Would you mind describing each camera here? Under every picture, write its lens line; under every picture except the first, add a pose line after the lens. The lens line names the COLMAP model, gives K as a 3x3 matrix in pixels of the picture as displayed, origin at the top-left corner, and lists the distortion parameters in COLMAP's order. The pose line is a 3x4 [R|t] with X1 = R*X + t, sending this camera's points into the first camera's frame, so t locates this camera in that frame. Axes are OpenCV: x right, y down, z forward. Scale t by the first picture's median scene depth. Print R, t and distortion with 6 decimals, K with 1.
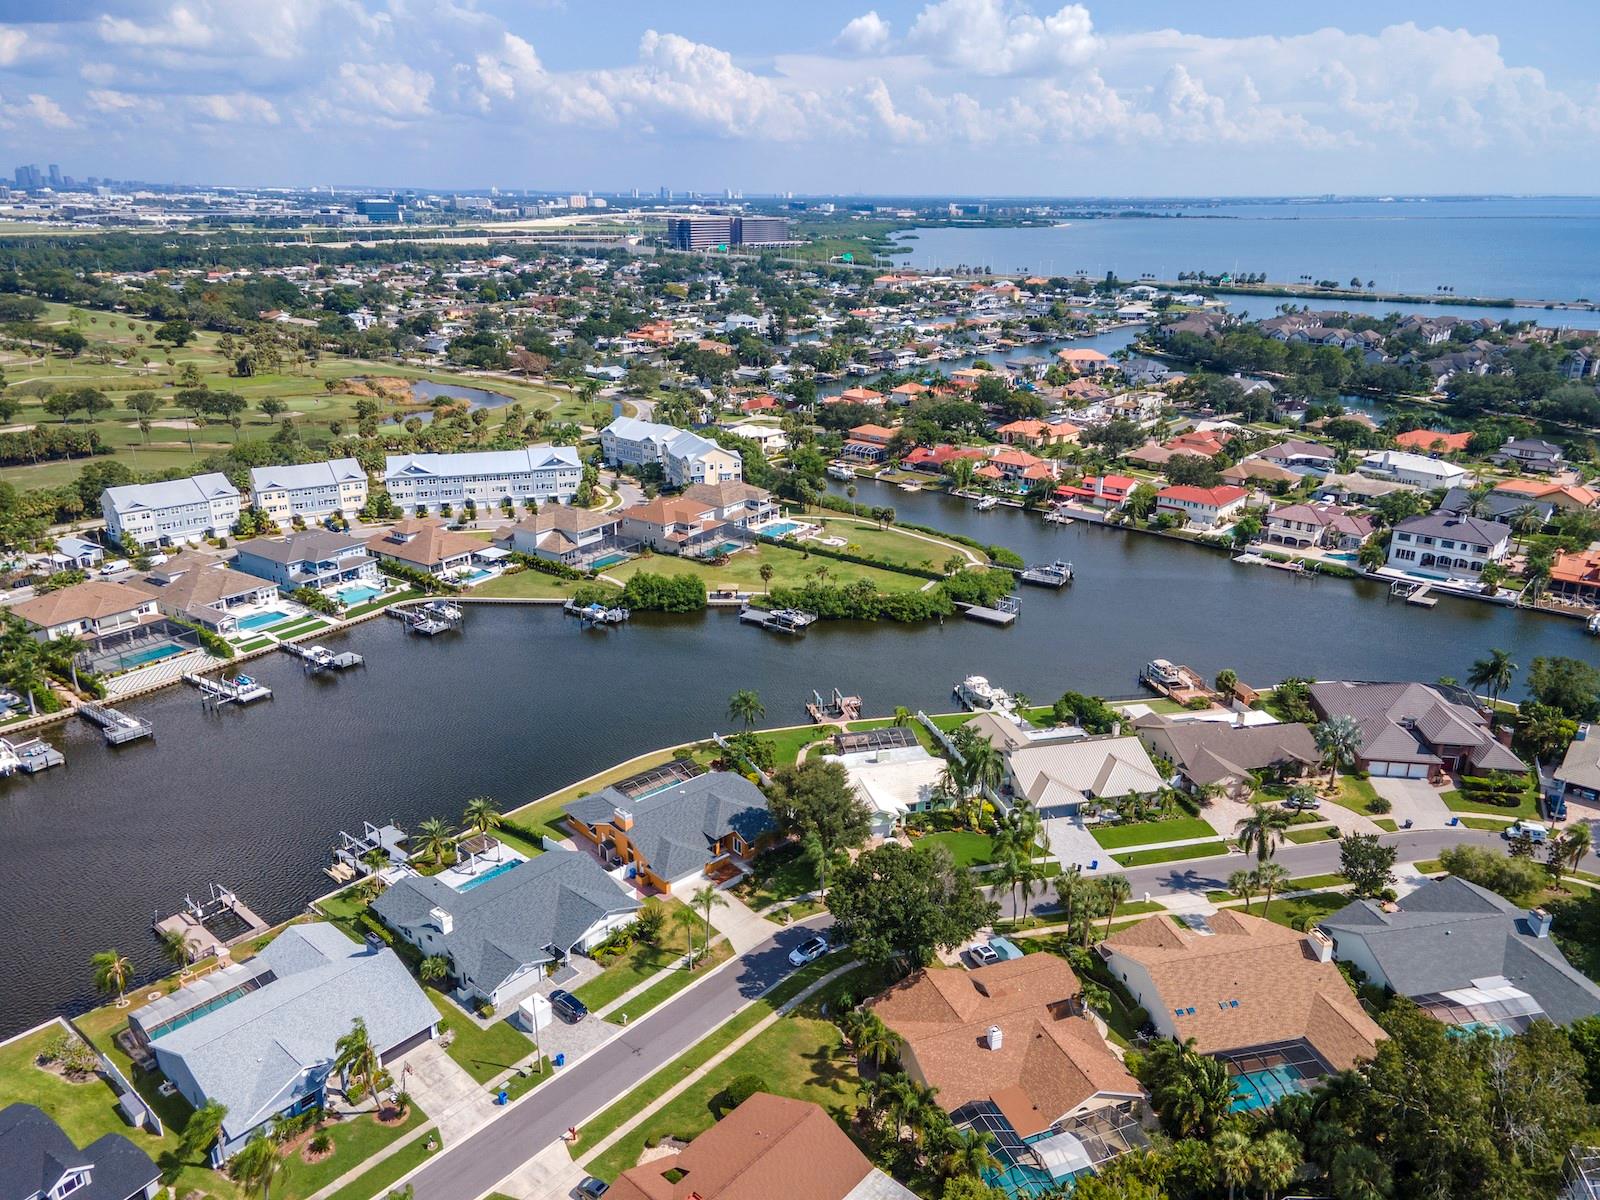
lens RADIAL K [[1159.3, 0, 806.7], [0, 1159.3, 597.0], [0, 0, 1]] dist [0.032038, 0.036677]
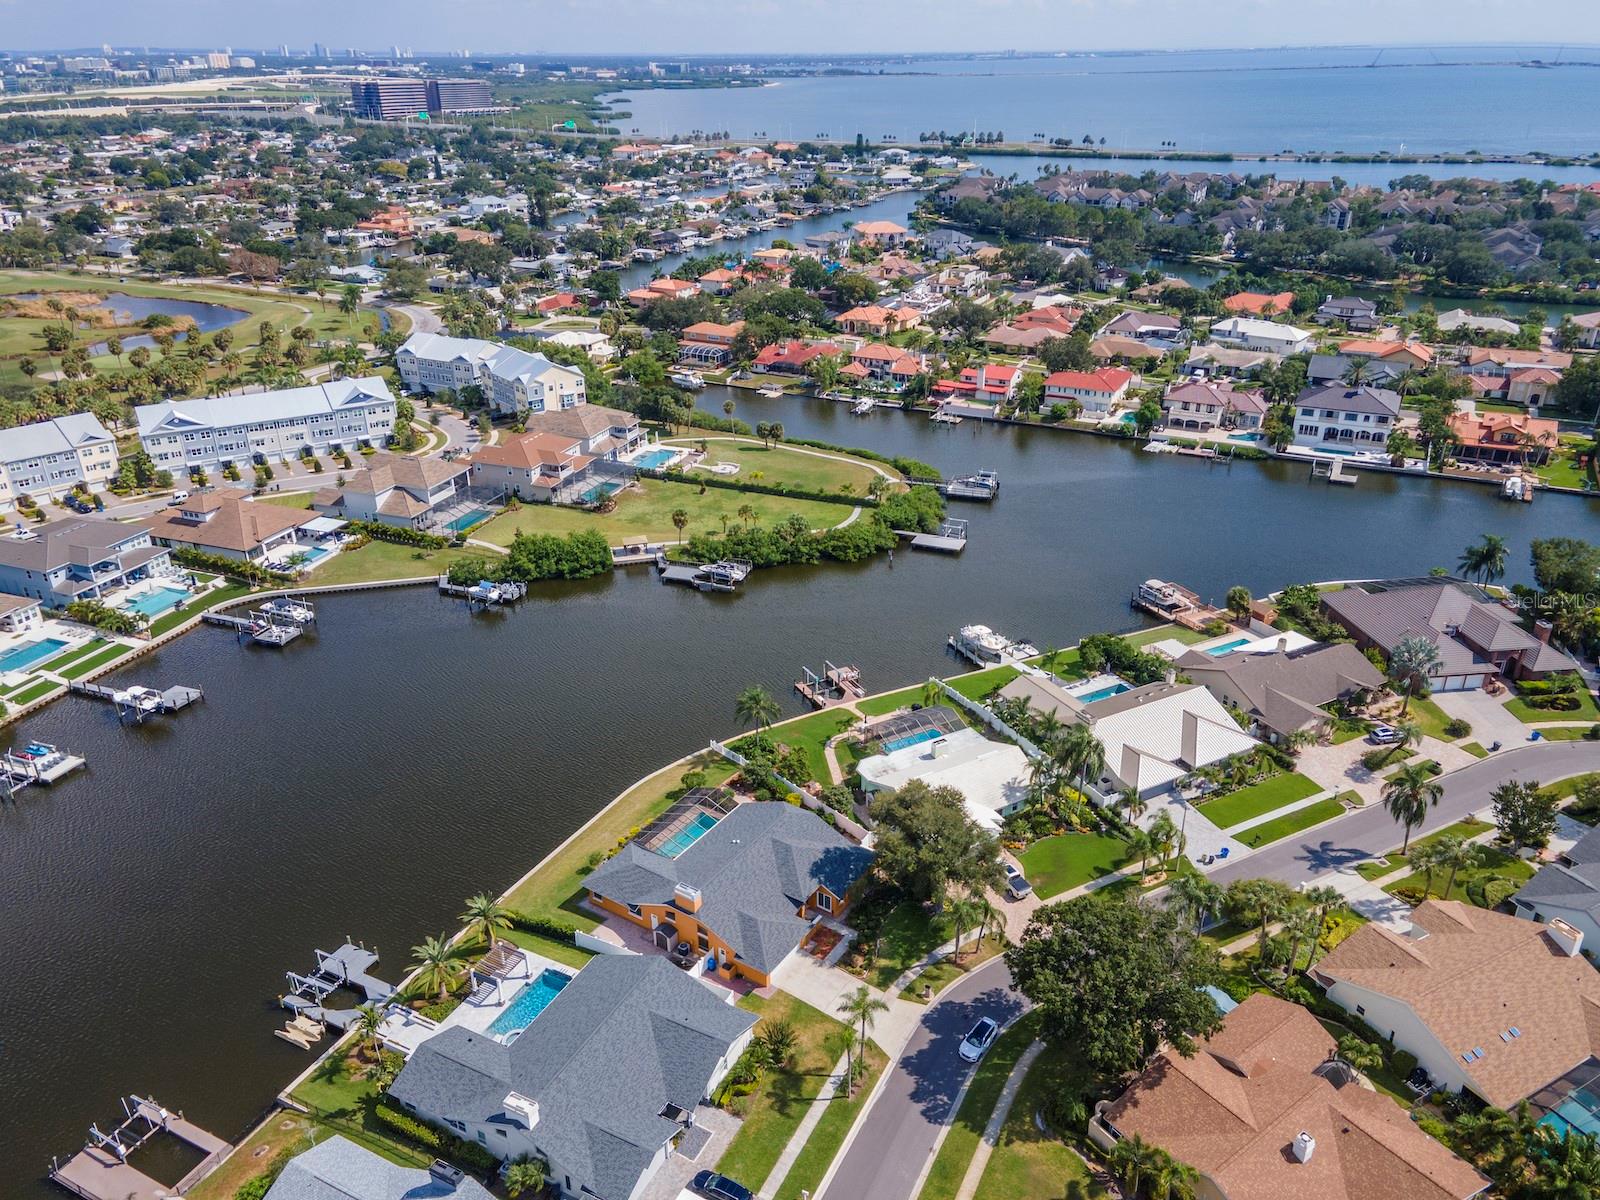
lens RADIAL K [[1159.3, 0, 805.9], [0, 1159.3, 596.4], [0, 0, 1]] dist [0.032038, 0.036677]
pose [[0.969663, -0.115386, 0.215501, -0.117070], [0.092653, 0.989288, 0.112800, -0.045531], [-0.226208, -0.089411, 0.969967, 0.128768]]
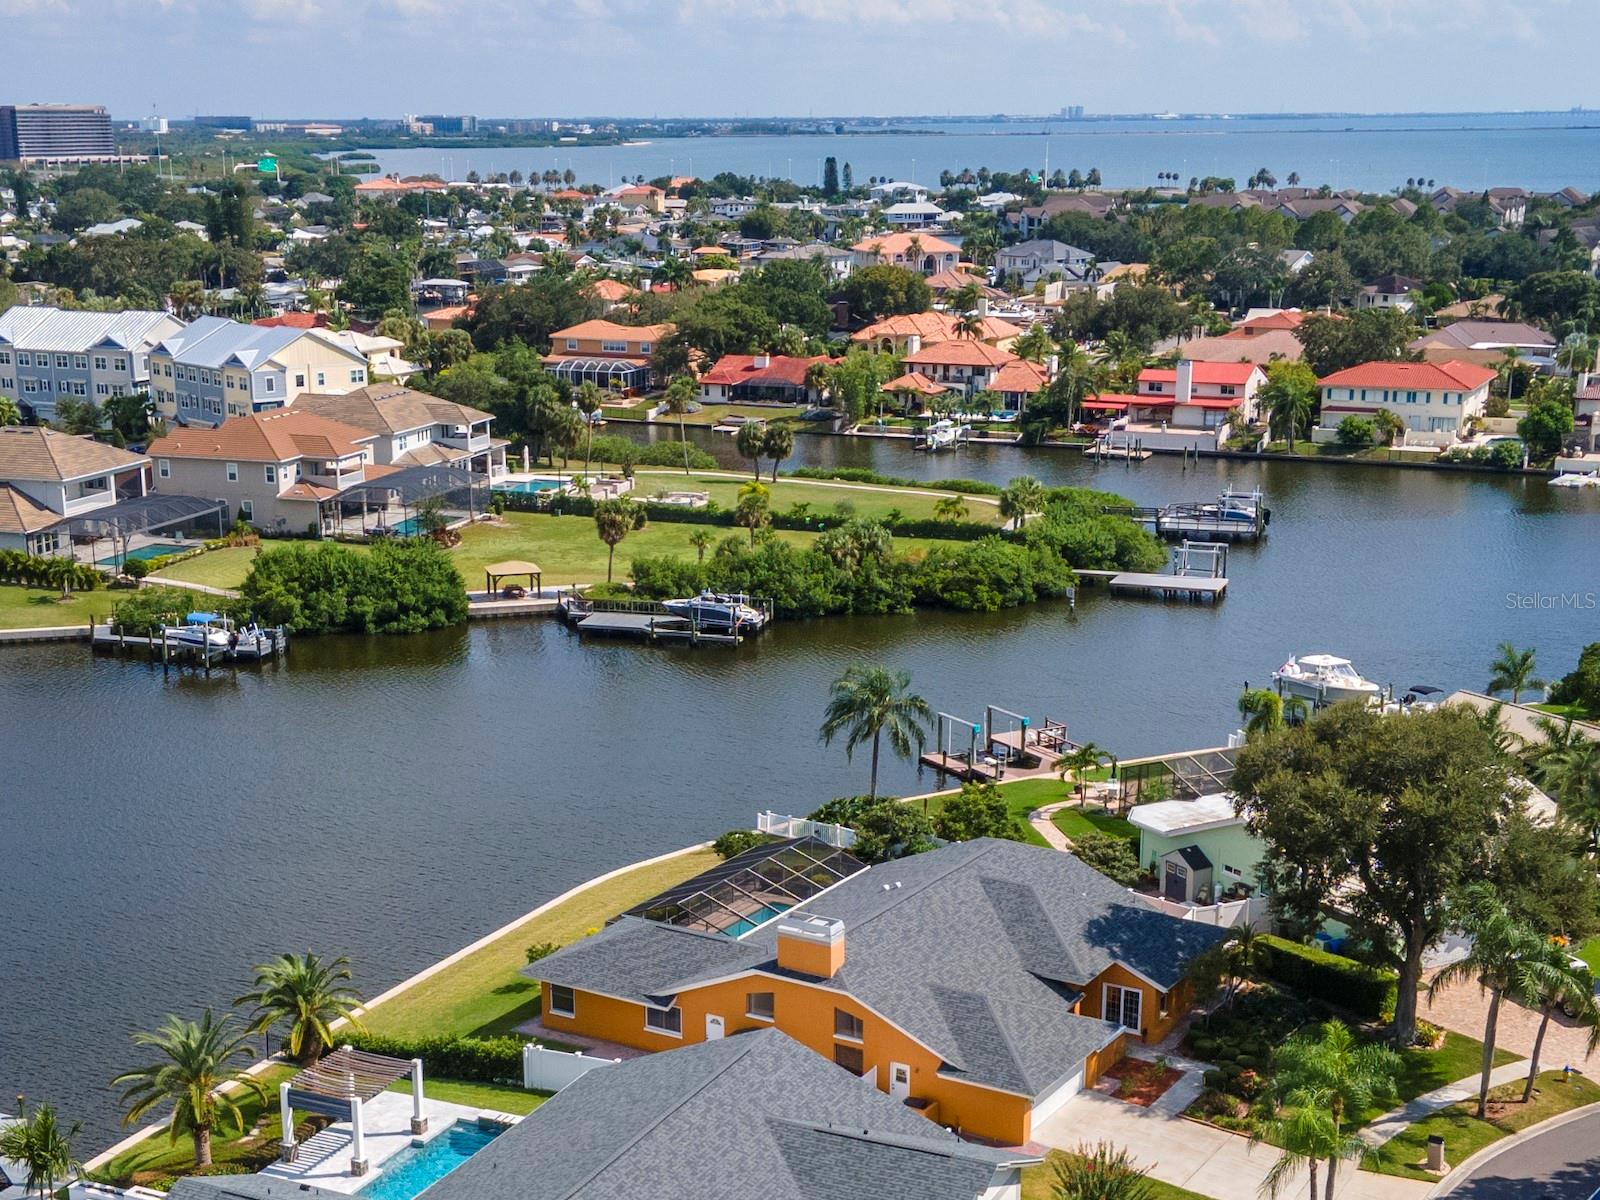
lens RADIAL K [[2293.3, 0, 707.8], [0, 2293.3, 801.9], [0, 0, 1]] dist [0.048105, 0.000000]
pose [[0.967548, -0.084918, 0.237993, -0.170202], [0.095878, 0.994783, -0.034841, 0.089067], [-0.233793, 0.056528, 0.970642, 0.211093]]
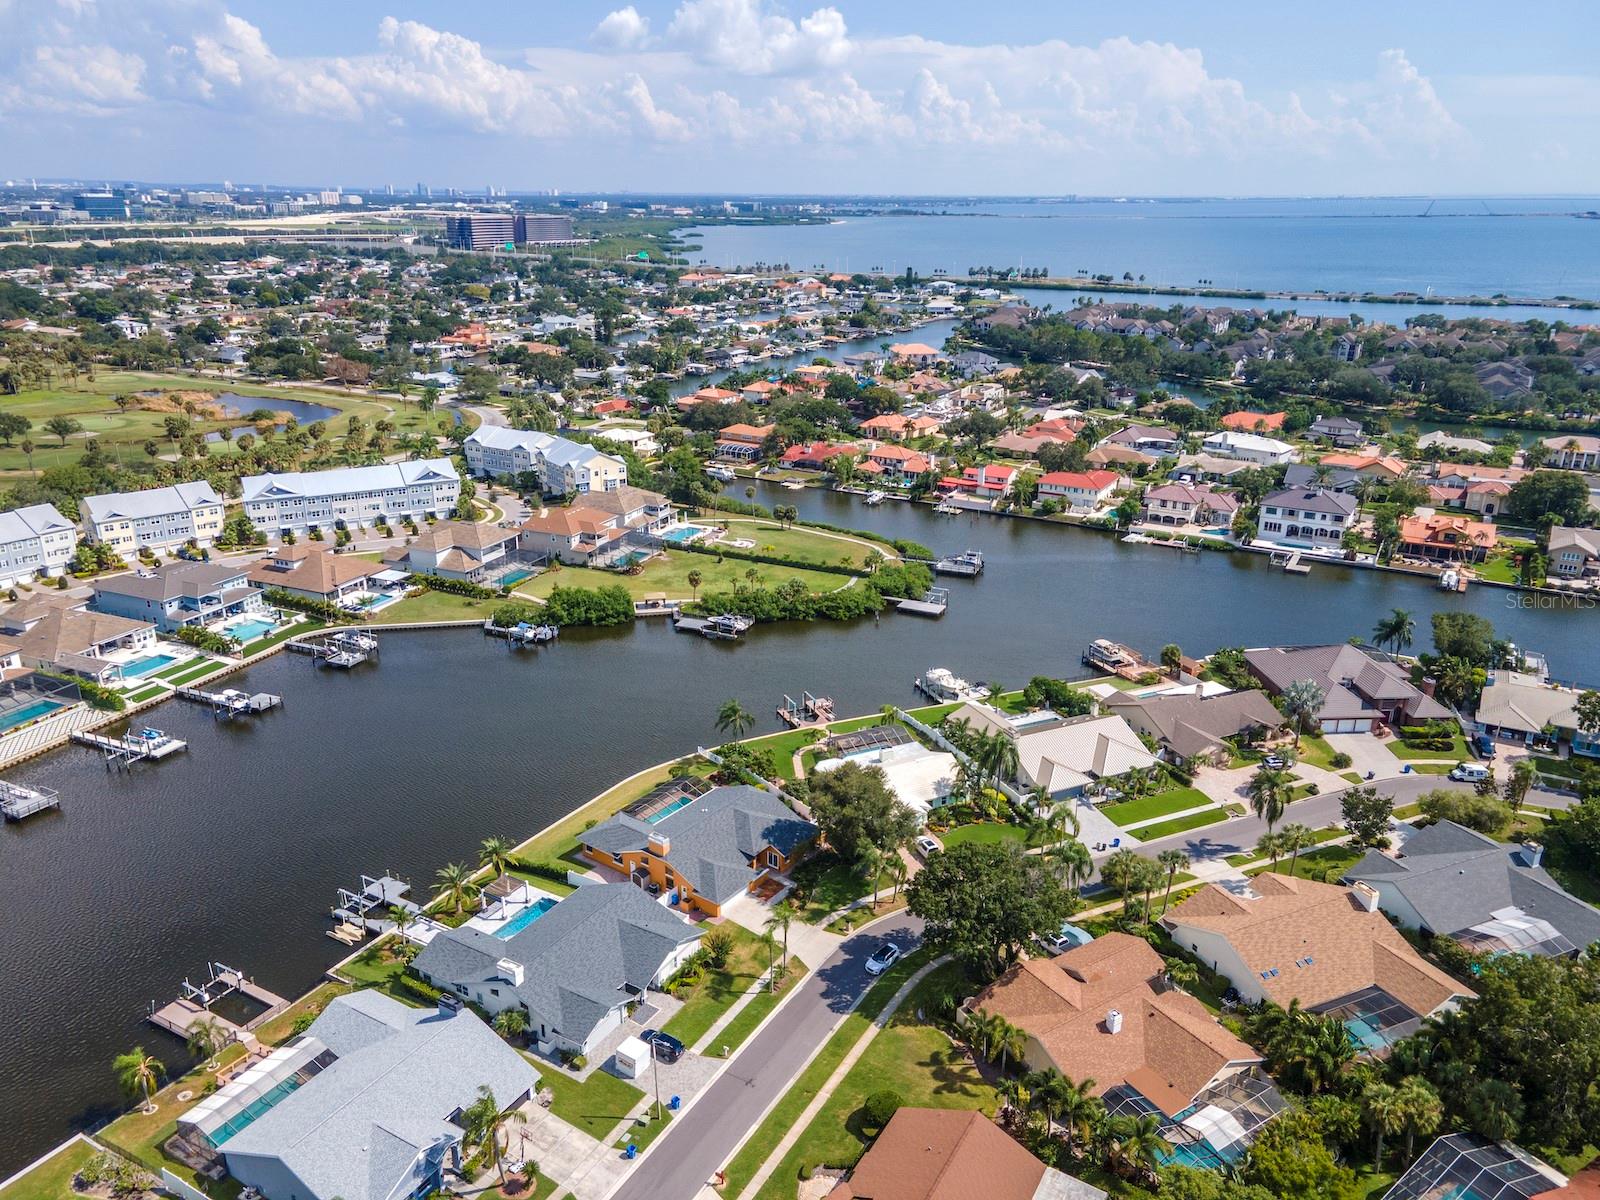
lens RADIAL K [[1159.3, 0, 807.2], [0, 1159.3, 597.2], [0, 0, 1]] dist [0.032038, 0.036677]
pose [[0.981890, -0.063068, 0.178648, -0.101809], [0.062742, 0.998002, 0.007479, -0.006178], [-0.178763, 0.003865, 0.983885, 0.017520]]
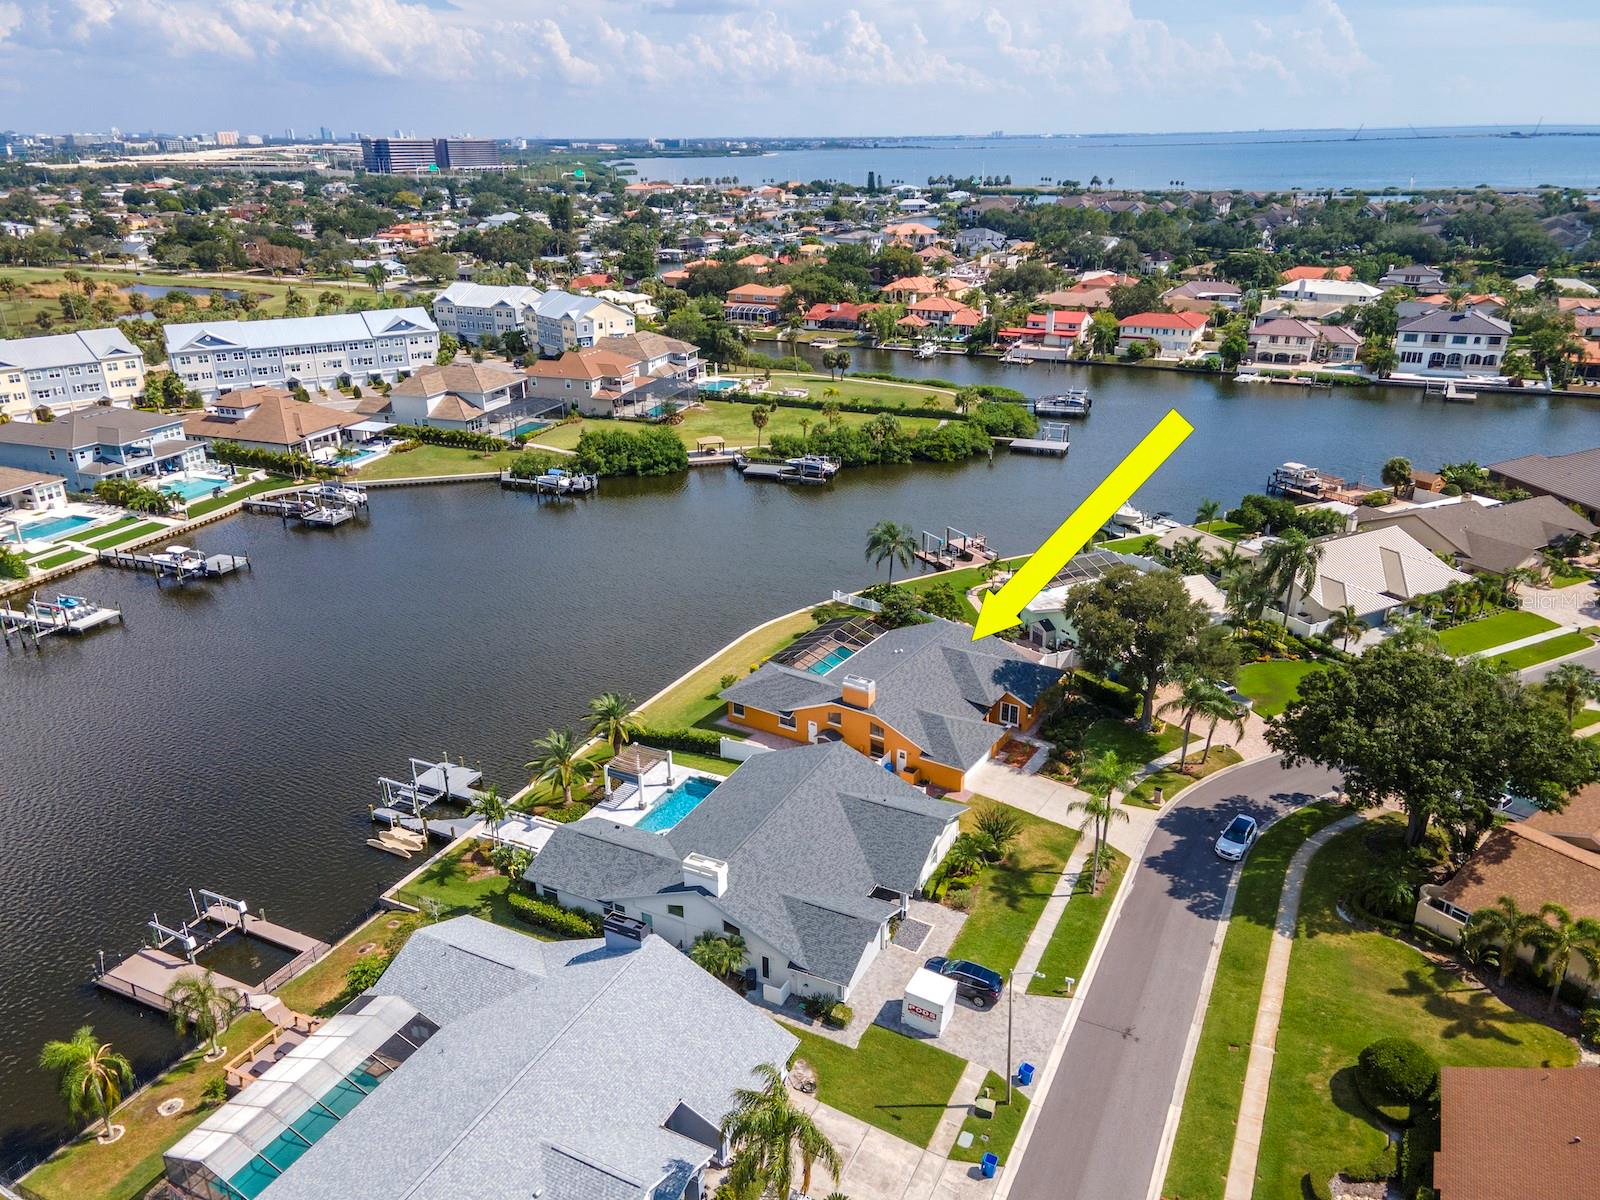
lens RADIAL K [[1159.3, 0, 805.6], [0, 1159.3, 595.7], [0, 0, 1]] dist [0.032038, 0.036677]
pose [[0.967881, -0.106702, 0.227642, -0.169675], [0.097455, 0.993906, 0.051515, 0.053042], [-0.231751, -0.027675, 0.972381, 0.199252]]
